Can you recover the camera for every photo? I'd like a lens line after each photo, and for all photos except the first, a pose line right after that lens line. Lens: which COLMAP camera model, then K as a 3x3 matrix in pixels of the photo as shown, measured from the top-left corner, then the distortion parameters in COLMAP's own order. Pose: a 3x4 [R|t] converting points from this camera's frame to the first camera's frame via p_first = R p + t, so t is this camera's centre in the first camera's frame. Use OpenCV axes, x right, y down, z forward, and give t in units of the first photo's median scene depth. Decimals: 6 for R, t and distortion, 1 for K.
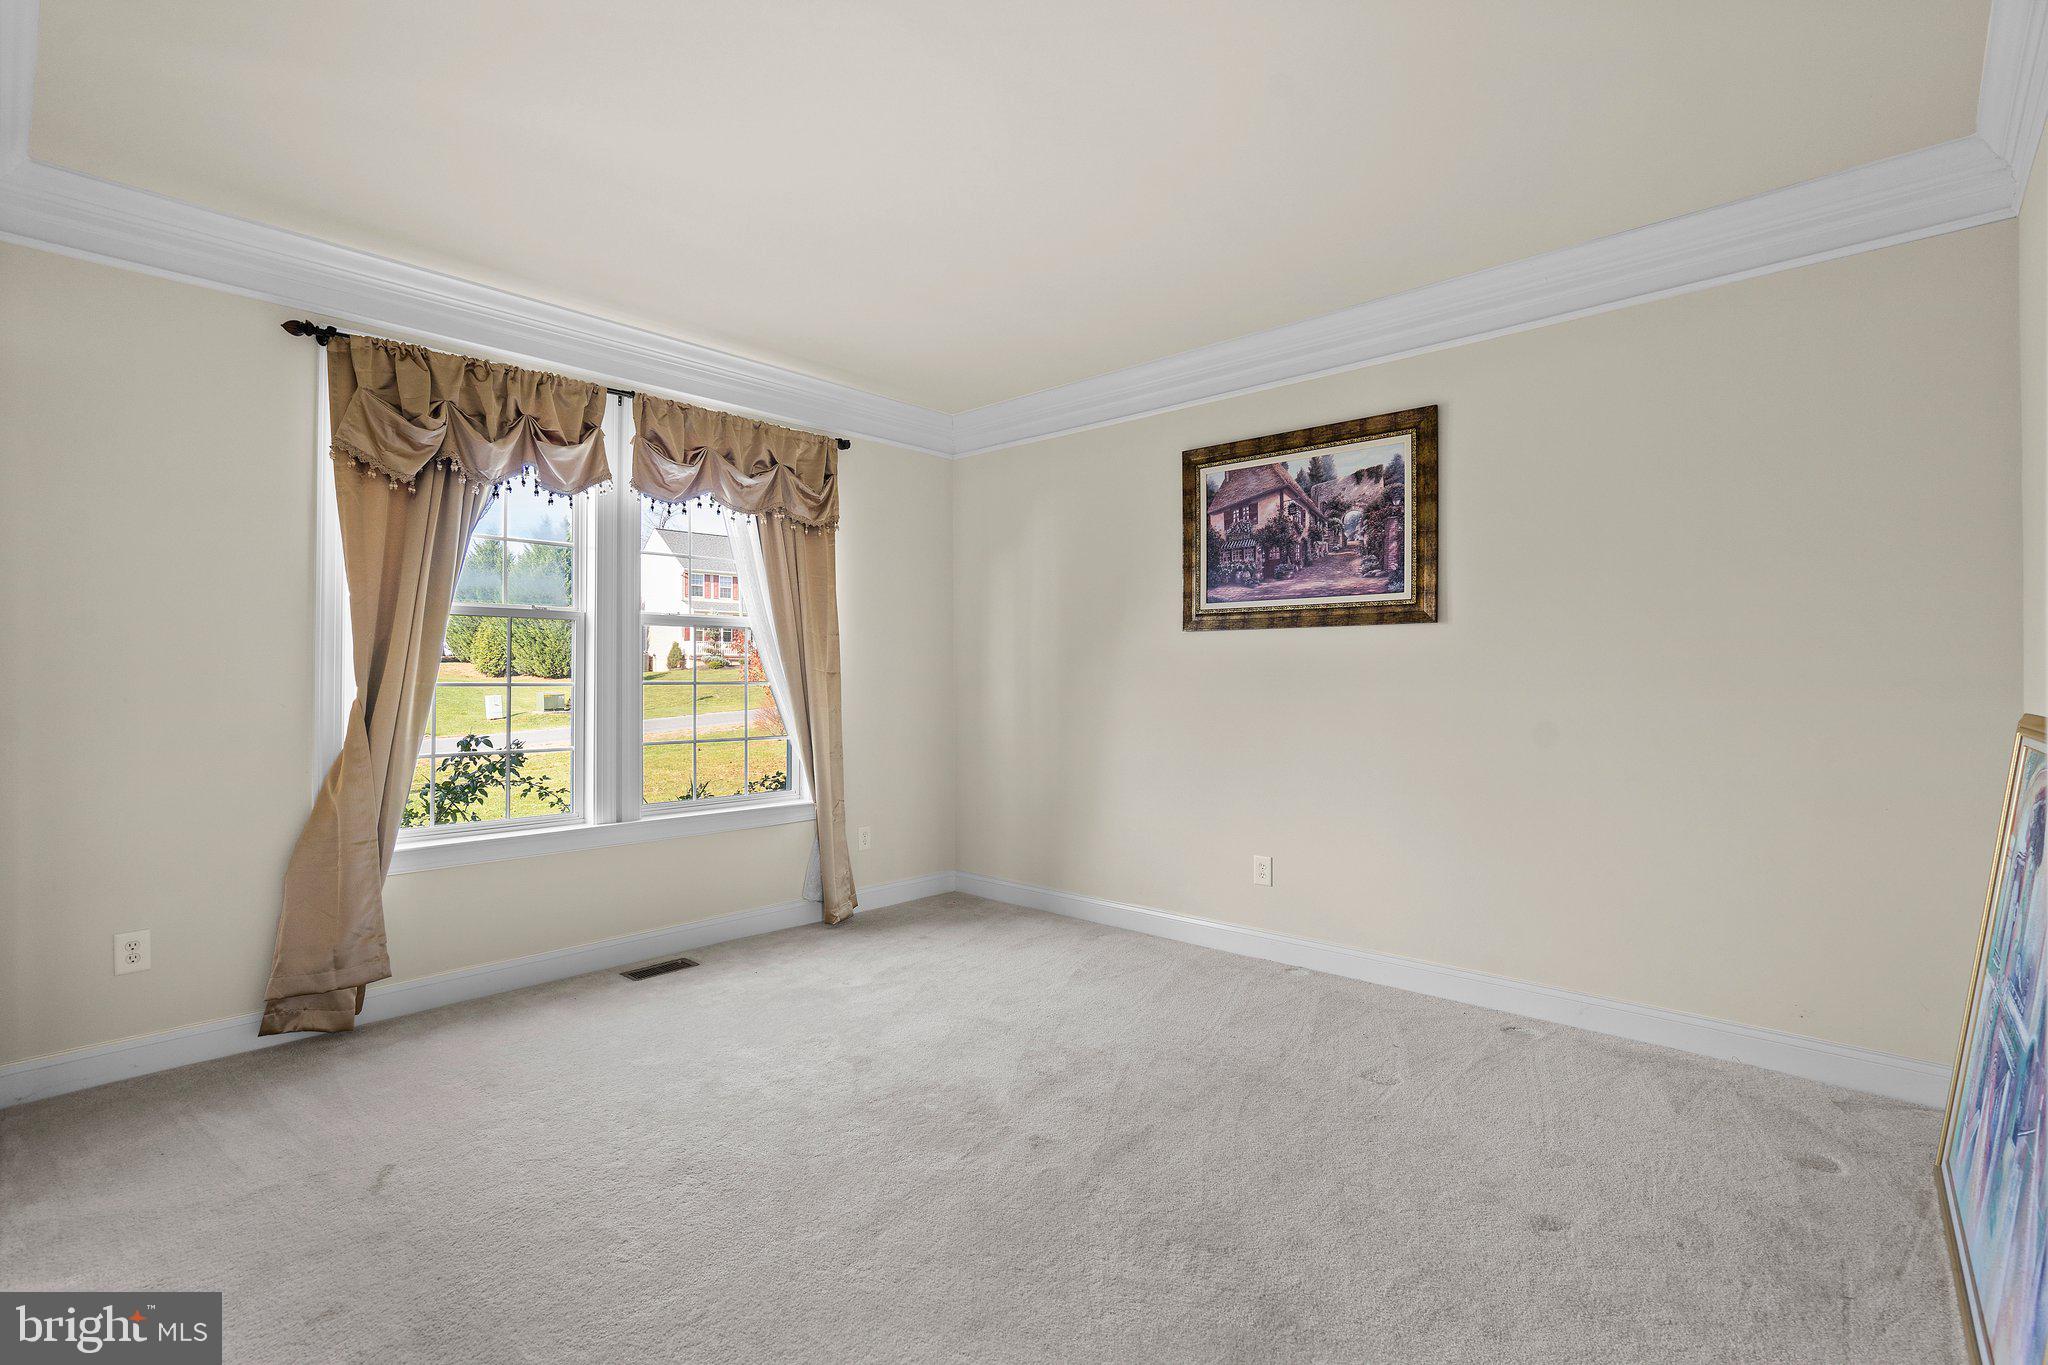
lens RADIAL K [[929.7, 0, 1011.9], [0, 929.7, 674.1], [0, 0, 1]] dist [-0.008089, 0.003224]
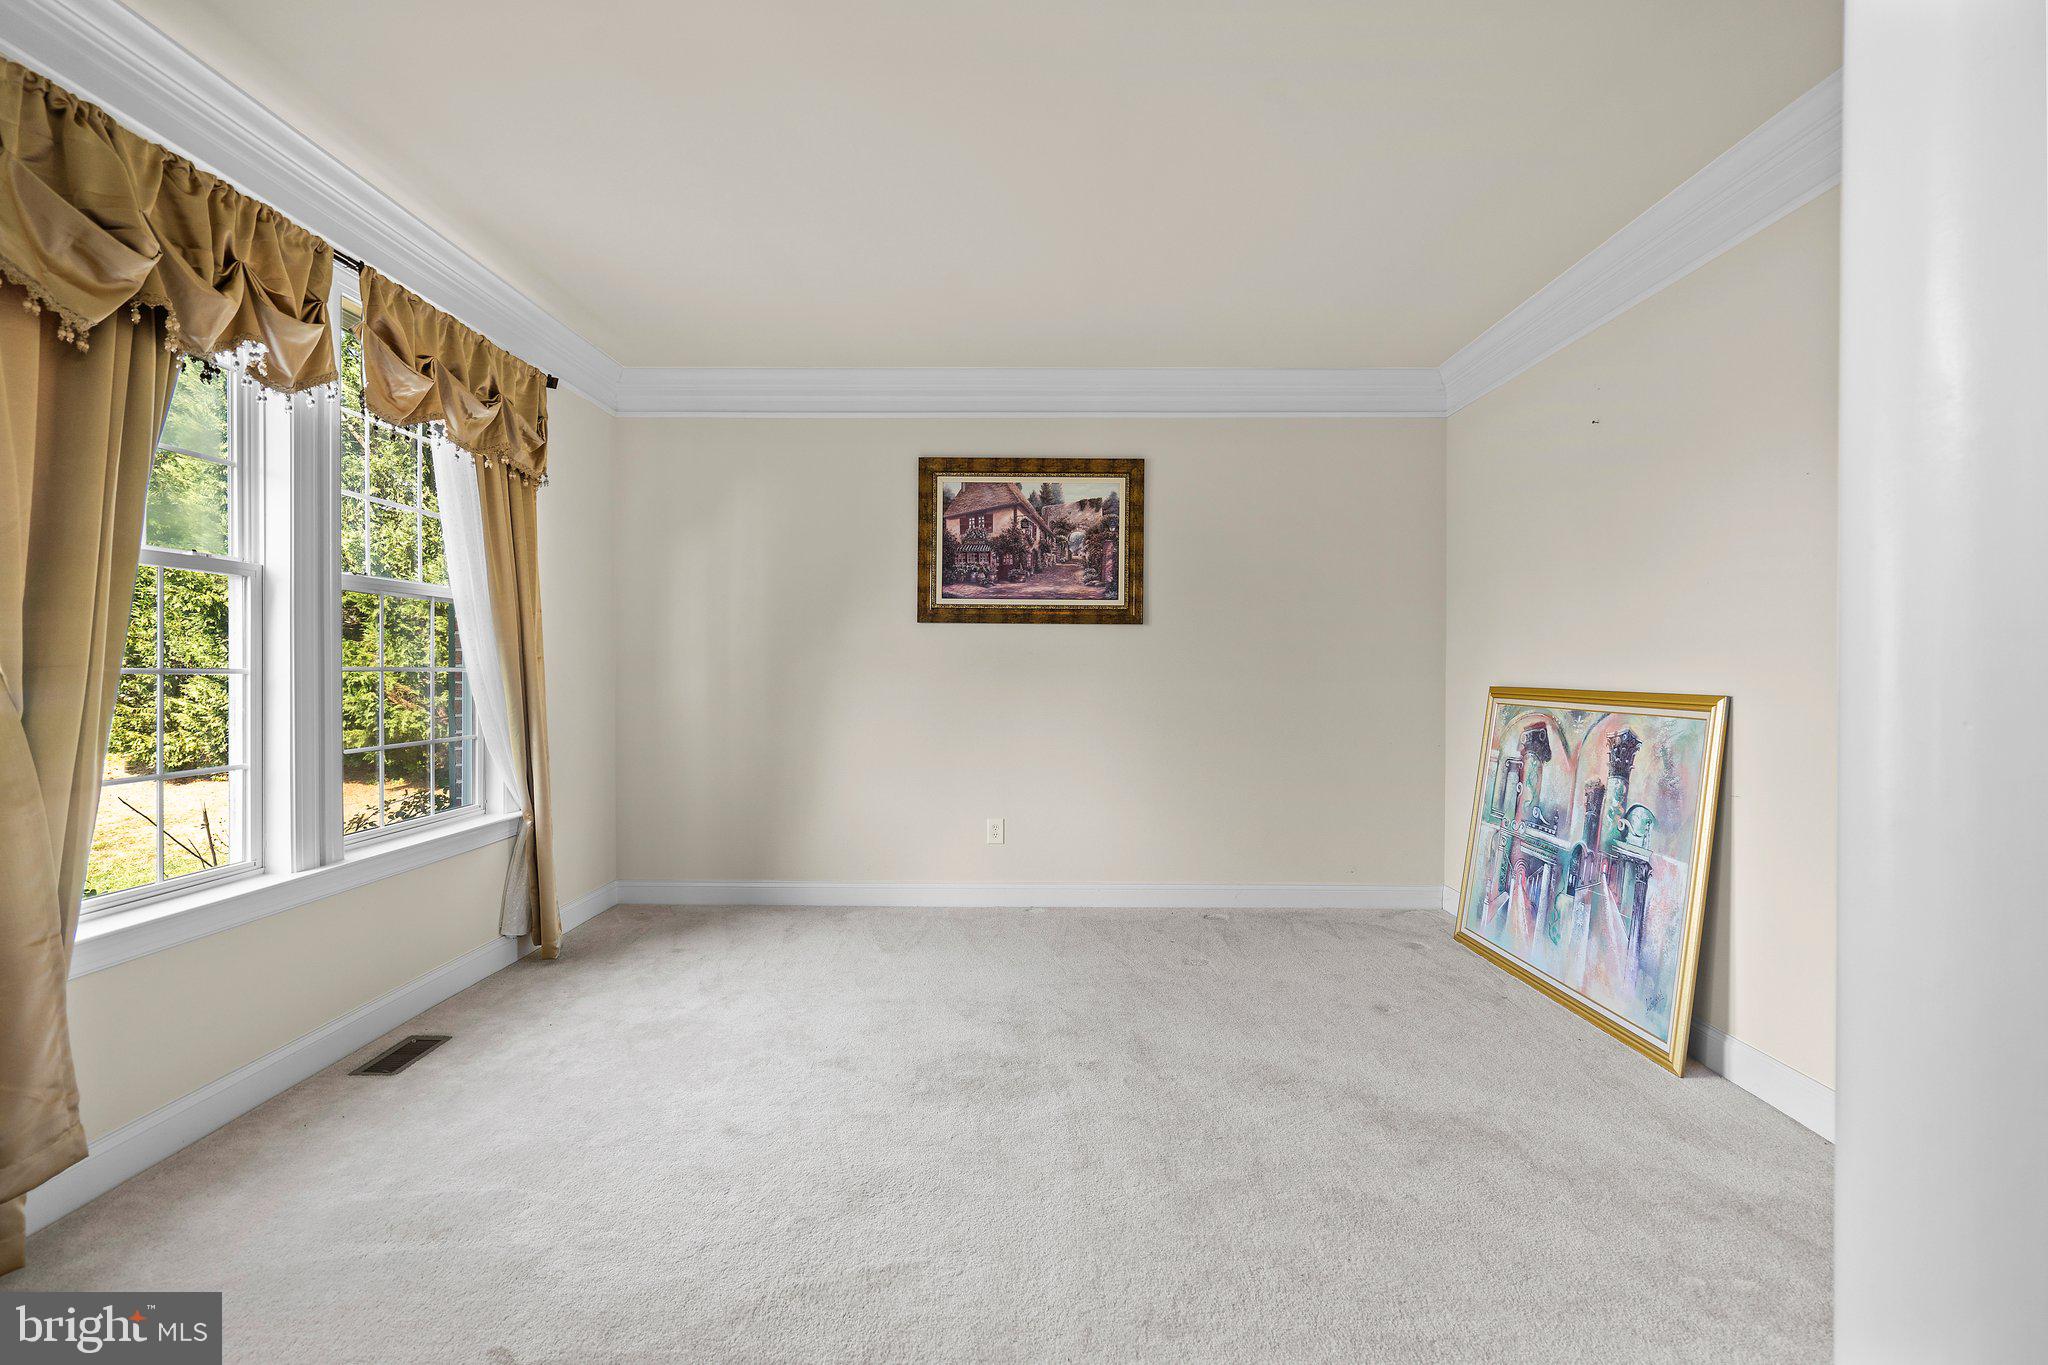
lens RADIAL K [[929.7, 0, 991.6], [0, 929.7, 676.4], [0, 0, 1]] dist [-0.008089, 0.003224]
pose [[0.748024, -0.003090, 0.663665, -0.524442], [-0.006596, 0.999905, 0.012090, 0.003350], [-0.663639, -0.013421, 0.747932, 0.139006]]
